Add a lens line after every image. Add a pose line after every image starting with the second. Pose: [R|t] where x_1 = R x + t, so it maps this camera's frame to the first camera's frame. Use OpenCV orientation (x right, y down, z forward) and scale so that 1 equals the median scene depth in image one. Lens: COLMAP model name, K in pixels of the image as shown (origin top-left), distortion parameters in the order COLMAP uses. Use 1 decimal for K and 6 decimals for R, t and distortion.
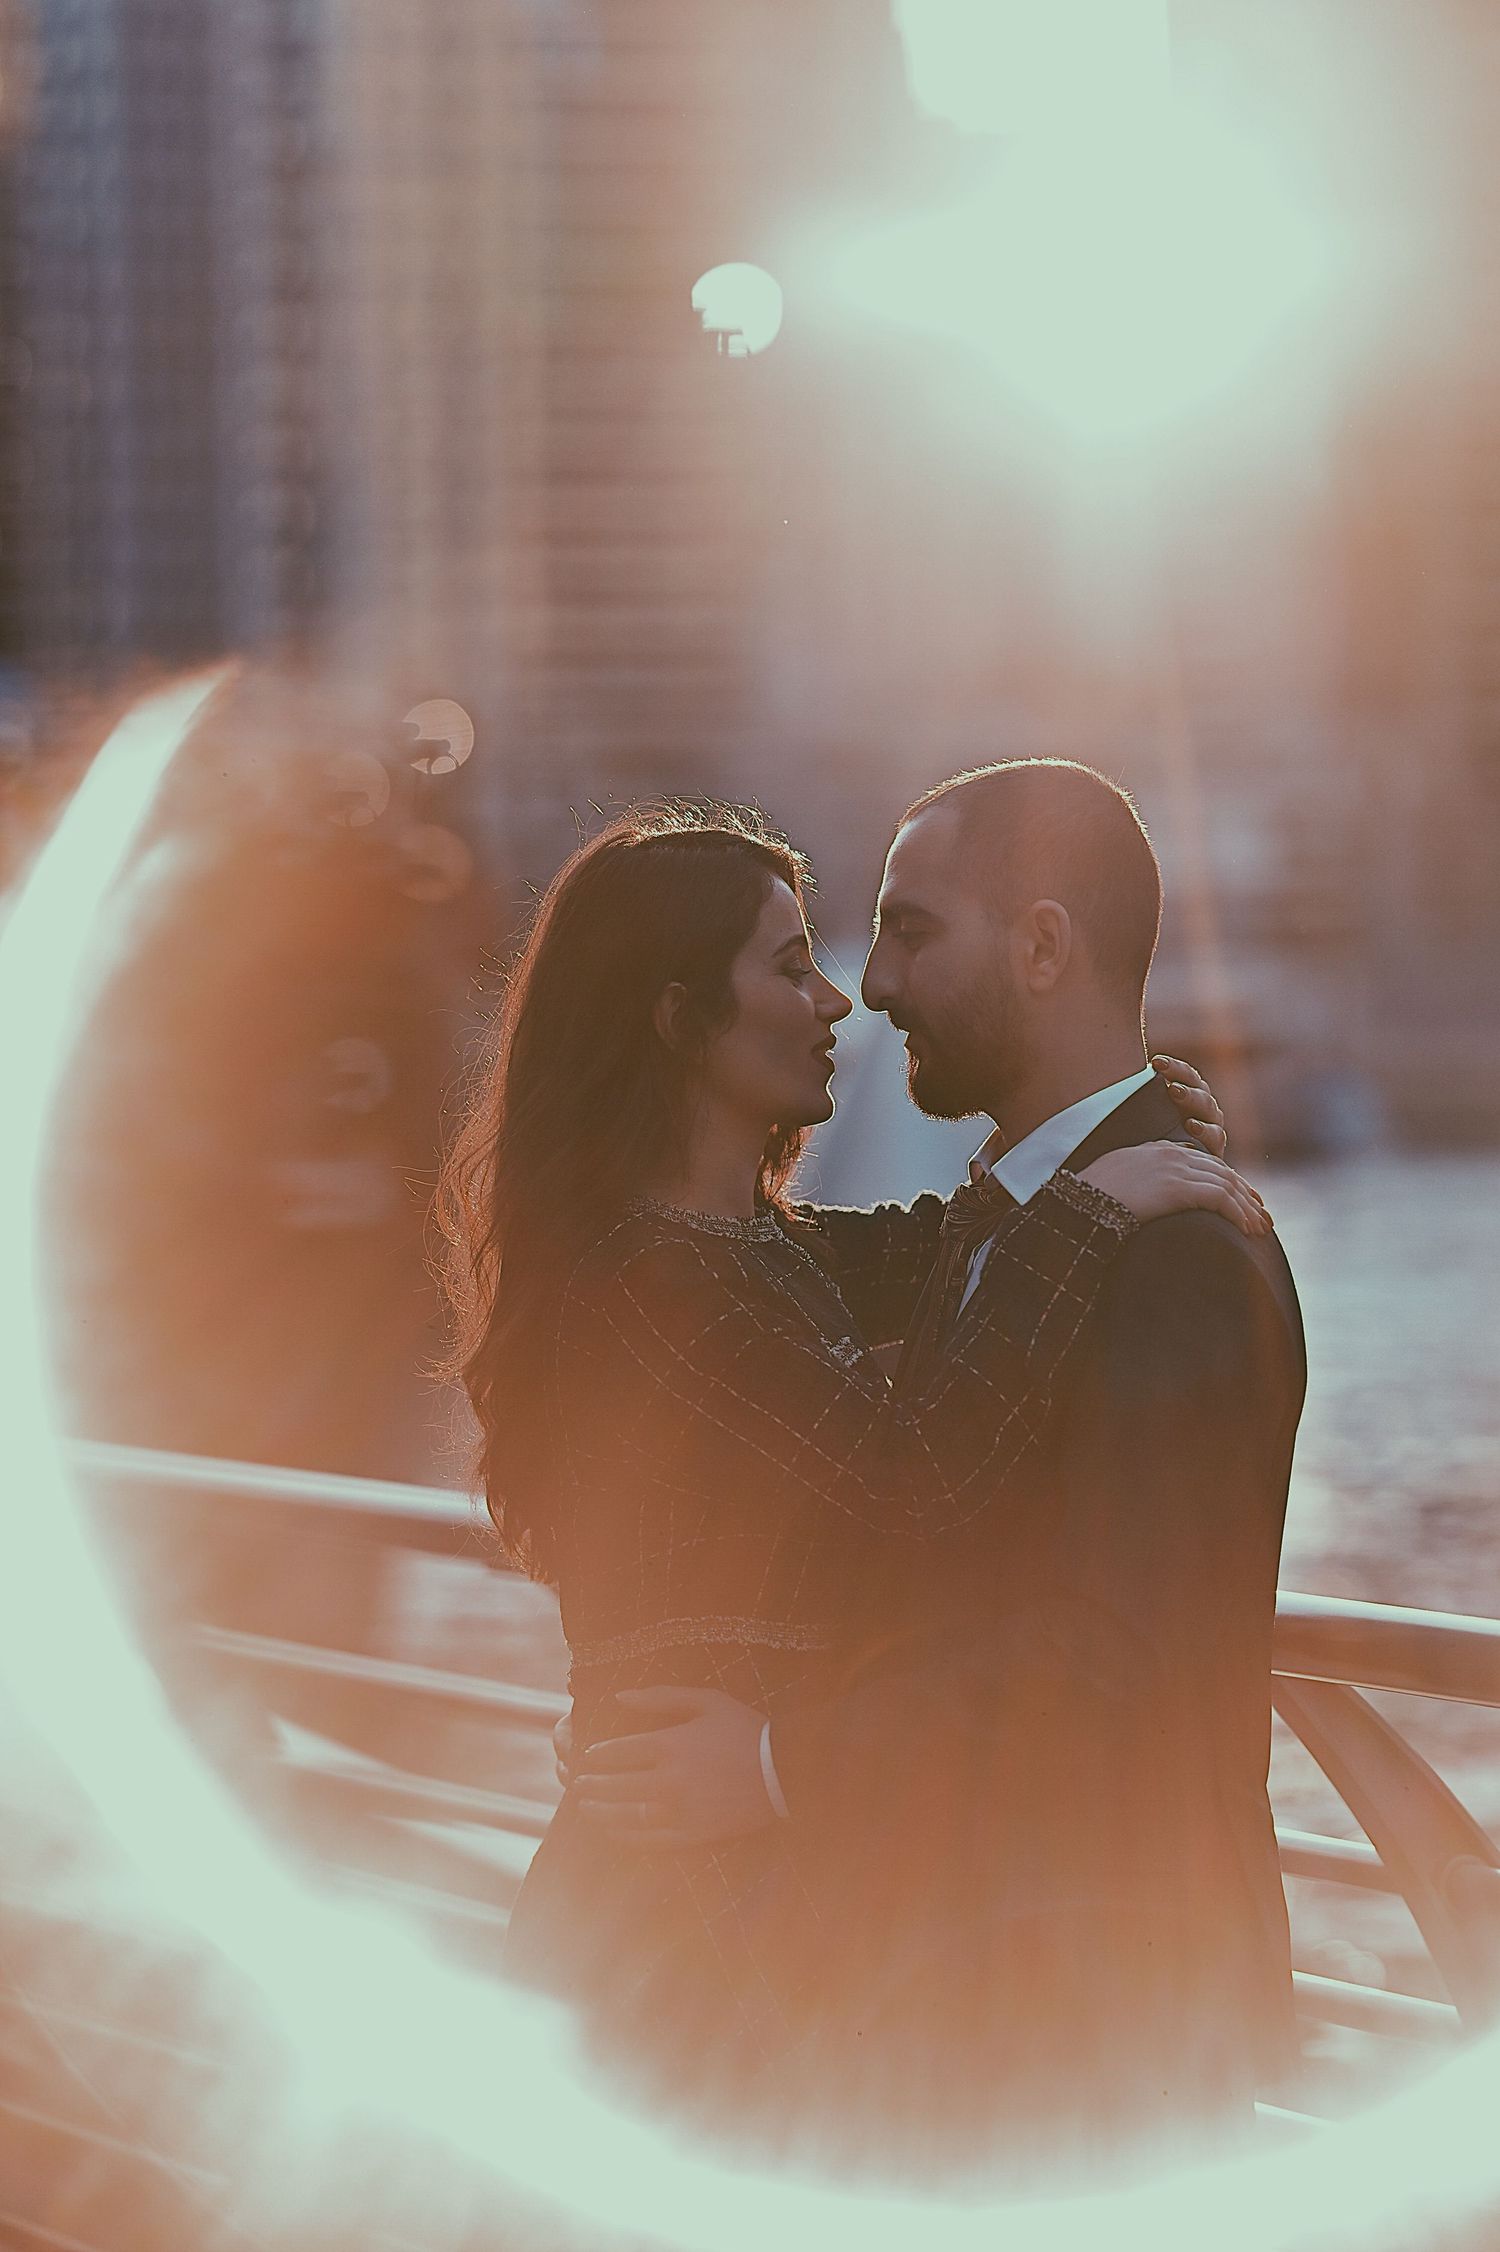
lens RADIAL K [[8916.7, 0, 750.0], [0, 8916.7, 1126.0], [0, 0, 1]] dist [0.046988, 7.629339]
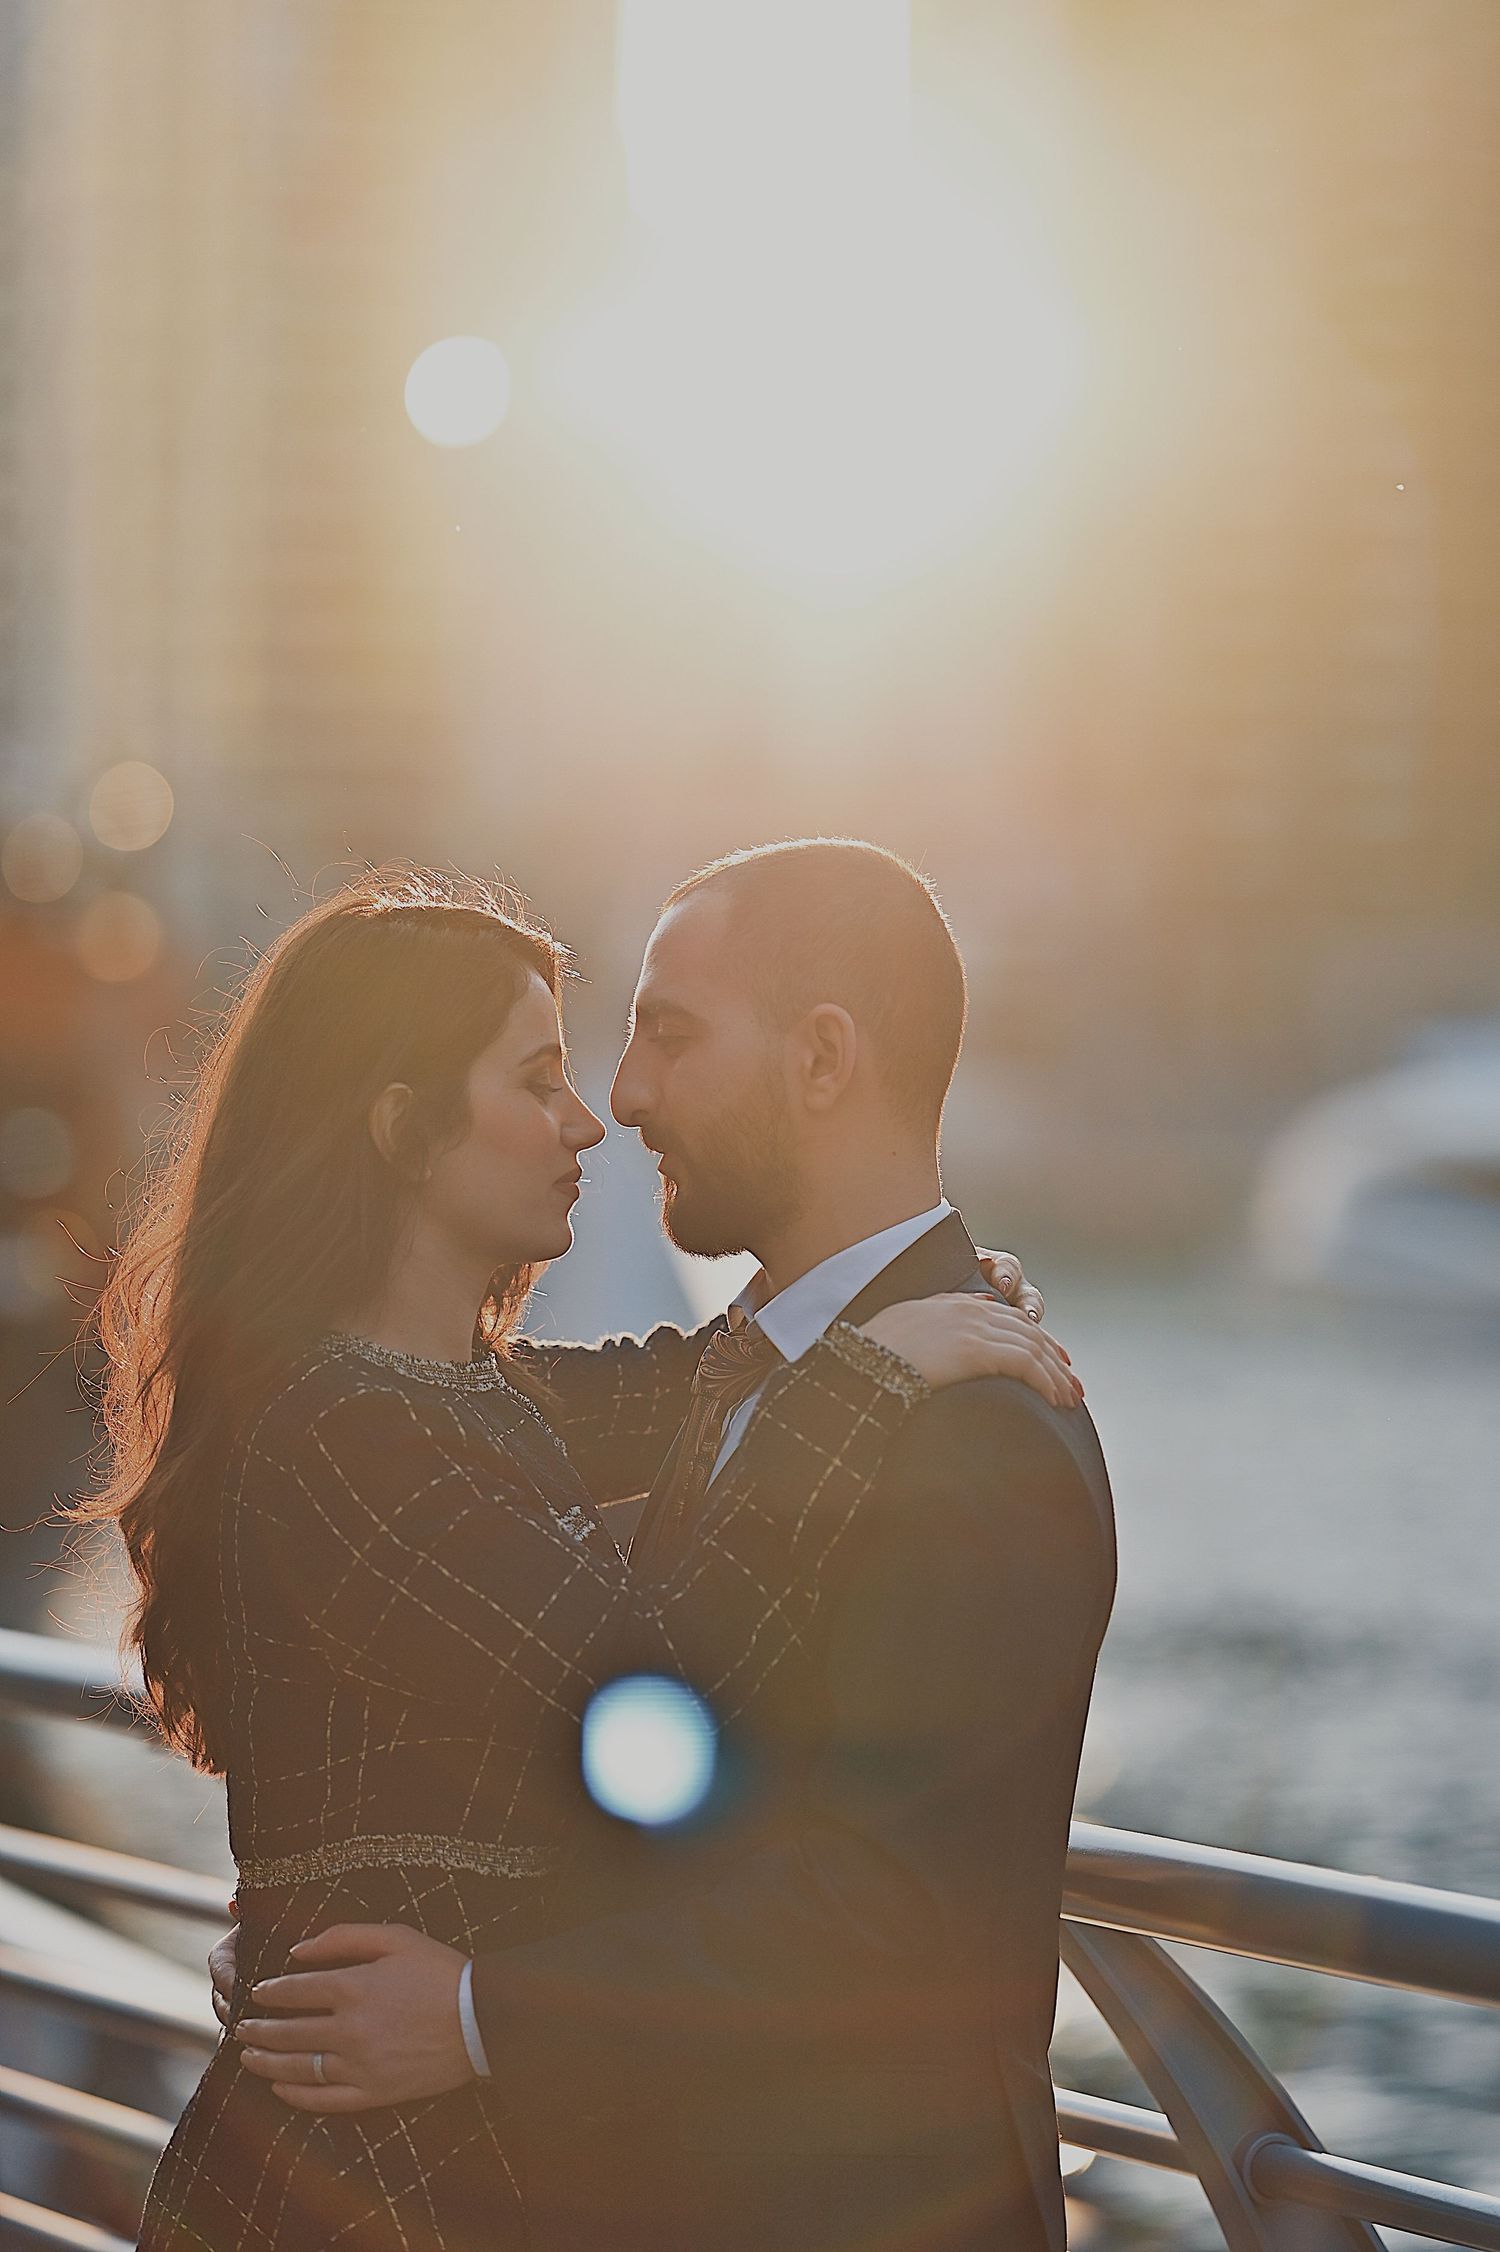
lens RADIAL K [[8916.7, 0, 750.0], [0, 8916.7, 1126.0], [0, 0, 1]] dist [0.046988, 7.629339]
pose [[0.998590, 0.038380, 0.036684, -0.005426], [-0.038029, 0.999225, -0.010205, -0.004697], [-0.037048, 0.008796, 0.999275, 0.146981]]
